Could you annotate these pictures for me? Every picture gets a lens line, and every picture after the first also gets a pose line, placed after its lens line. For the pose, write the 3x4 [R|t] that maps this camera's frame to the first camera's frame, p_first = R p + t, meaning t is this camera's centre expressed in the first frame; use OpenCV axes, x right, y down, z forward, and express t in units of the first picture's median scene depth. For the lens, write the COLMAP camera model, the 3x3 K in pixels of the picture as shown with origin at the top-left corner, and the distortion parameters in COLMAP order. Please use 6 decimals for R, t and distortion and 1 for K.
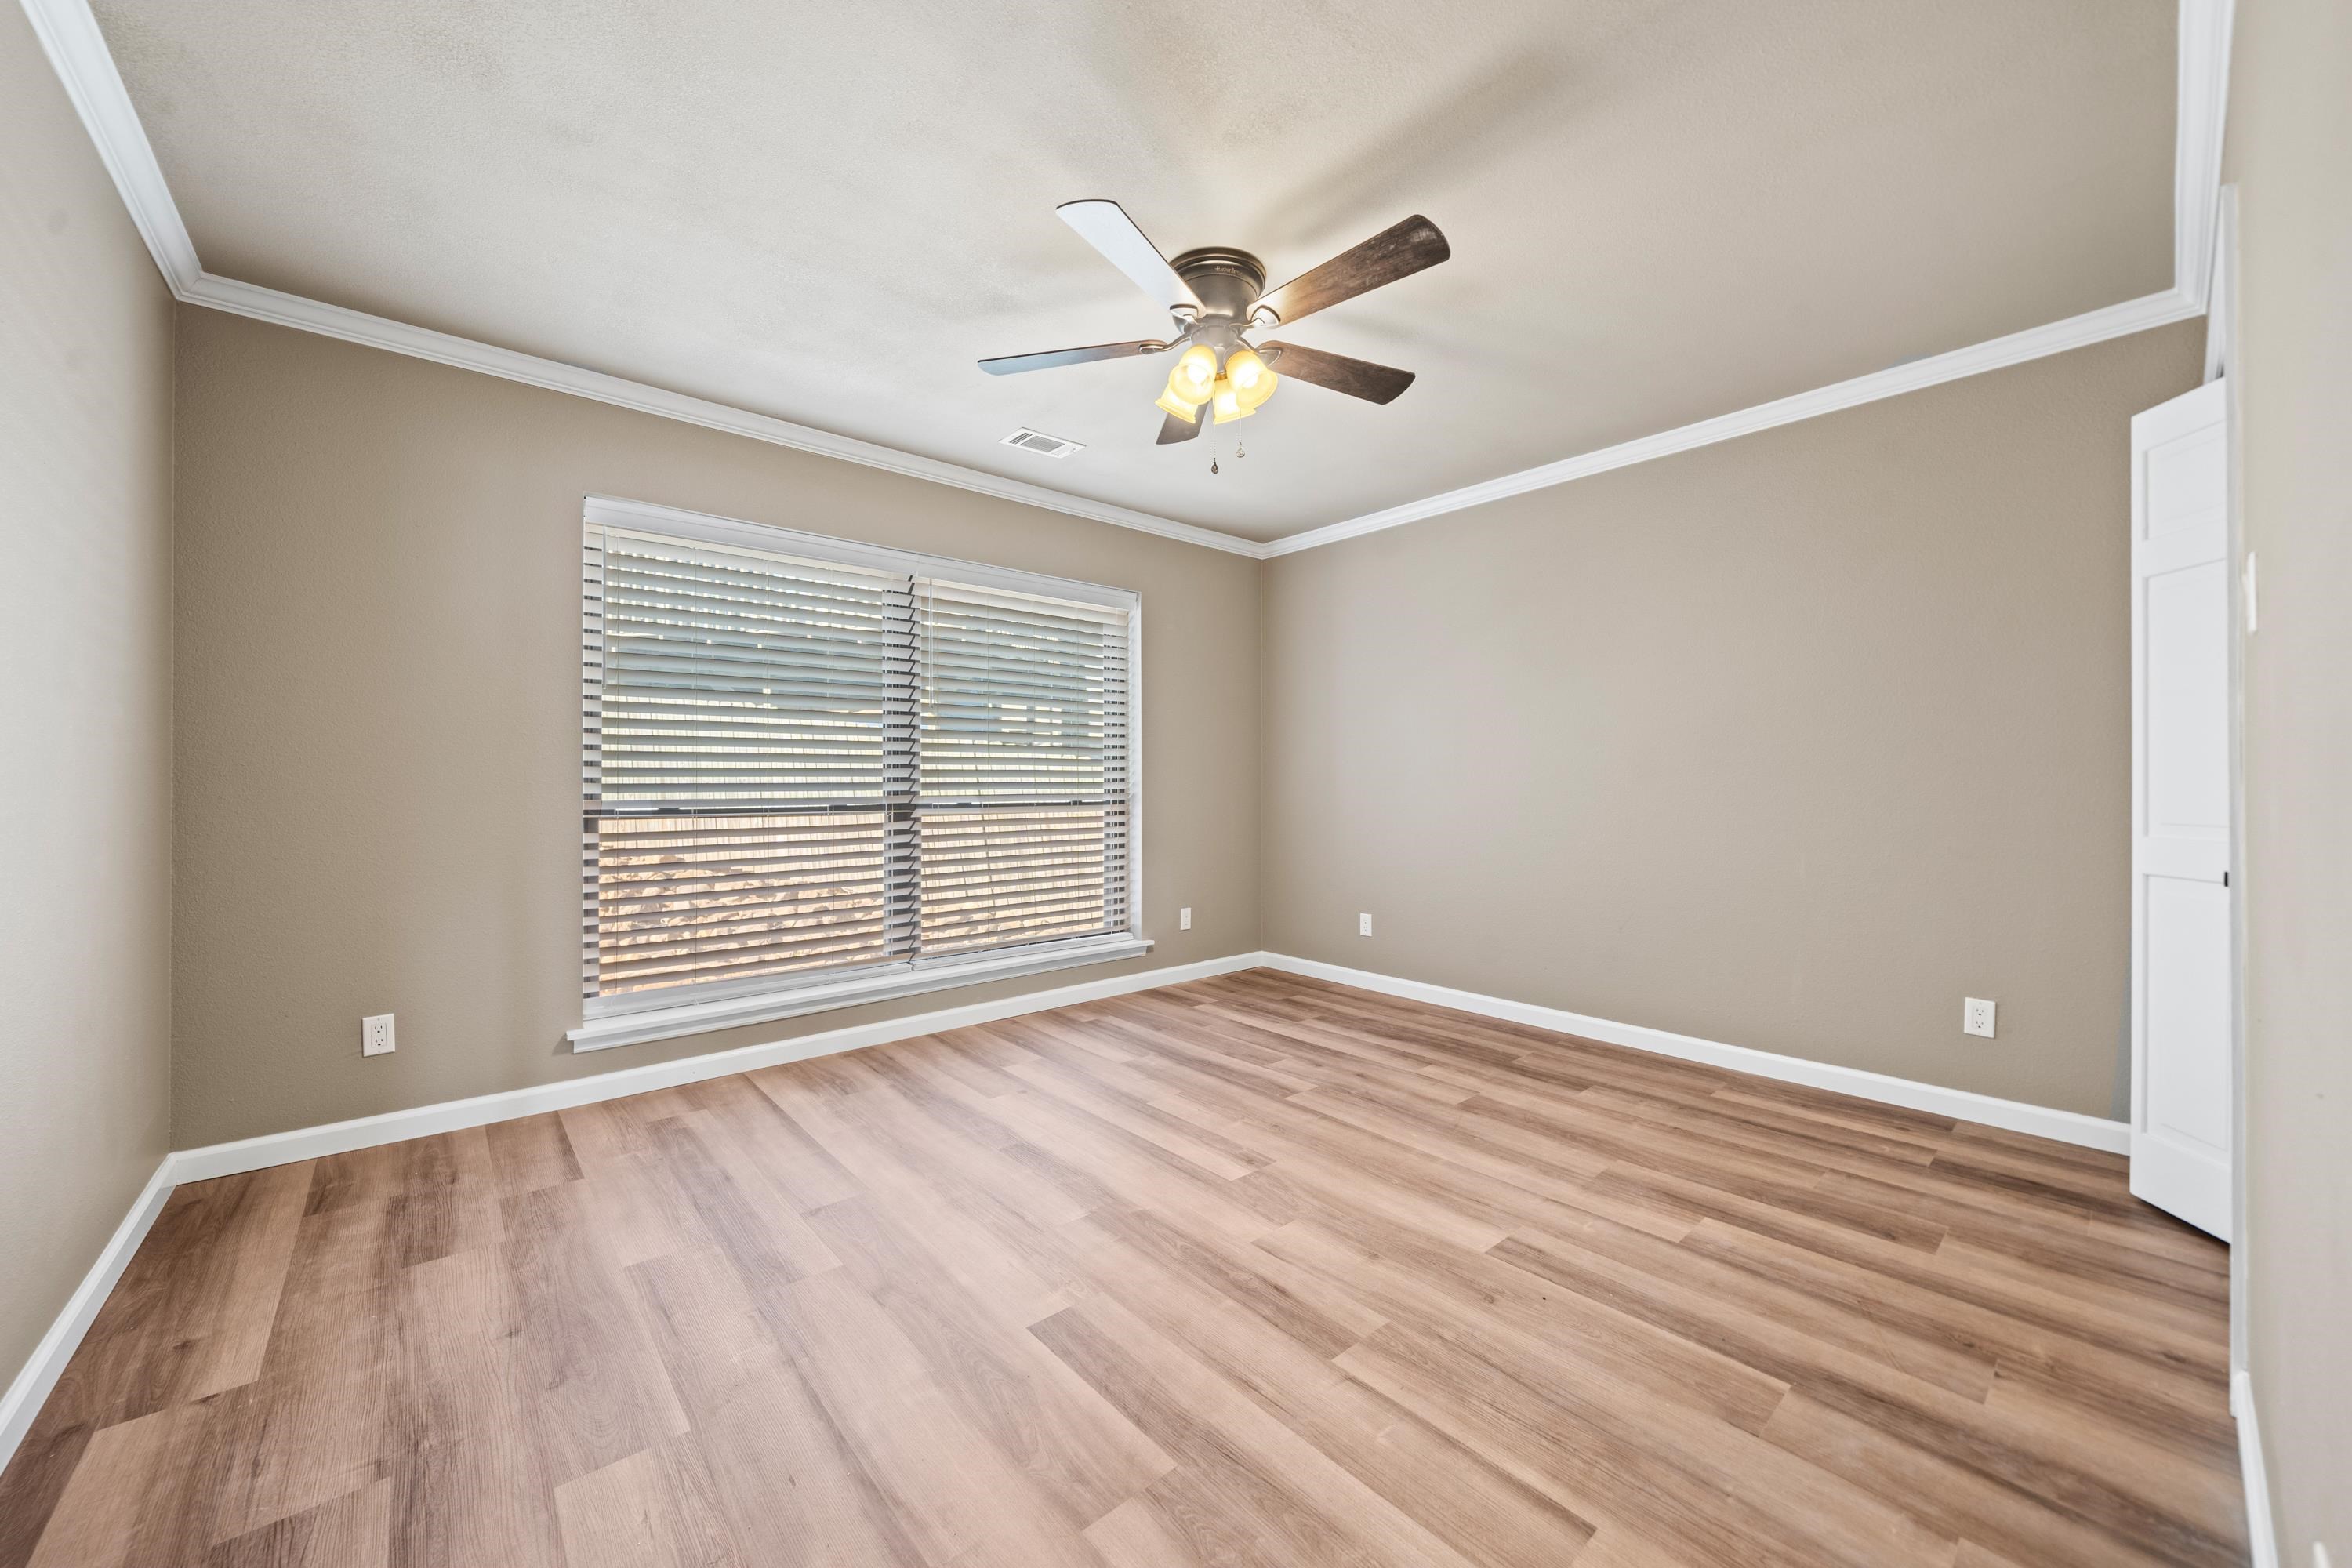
lens RADIAL K [[897.6, 0, 1176.9], [0, 897.6, 776.5], [0, 0, 1]] dist [-0.000736, 0.000197]
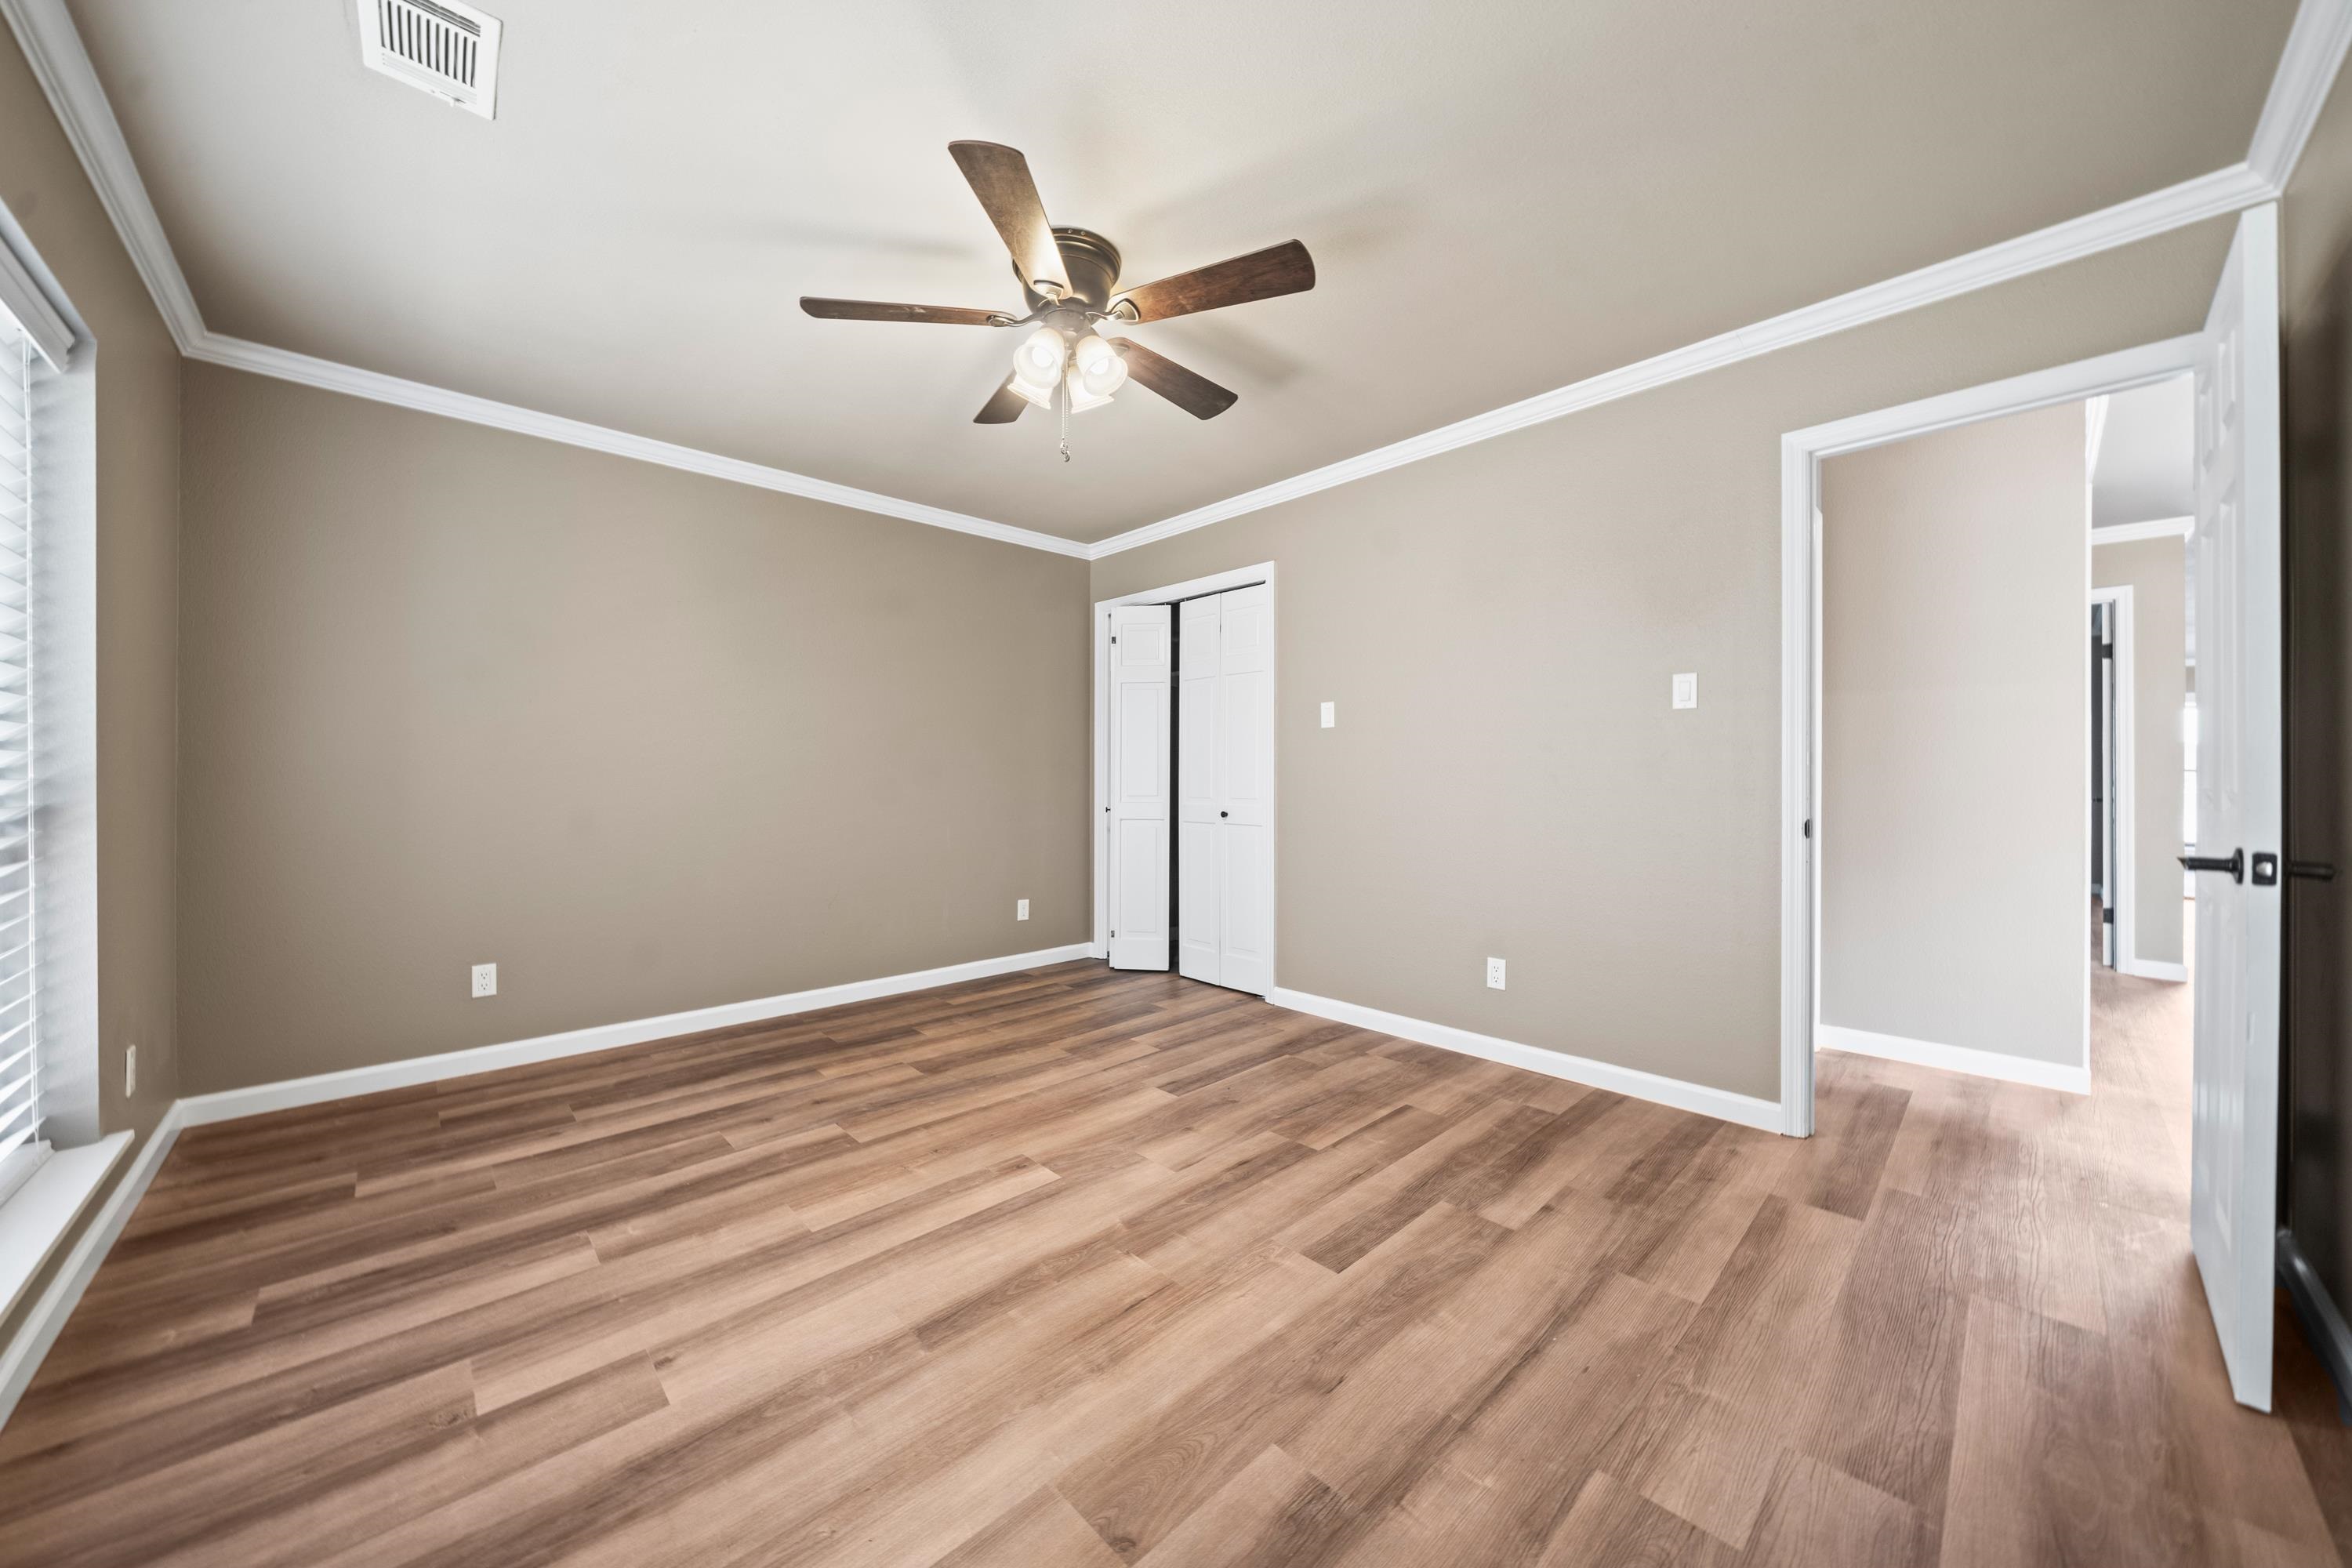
lens RADIAL K [[804.2, 0, 1176.2], [0, 804.2, 782.9], [0, 0, 1]] dist [-0.005761, 0.000107]
pose [[-0.050641, -0.007339, 0.998690, -0.761040], [-0.004582, 0.999964, 0.007116, 0.004699], [-0.998706, -0.004216, -0.050672, 0.838585]]
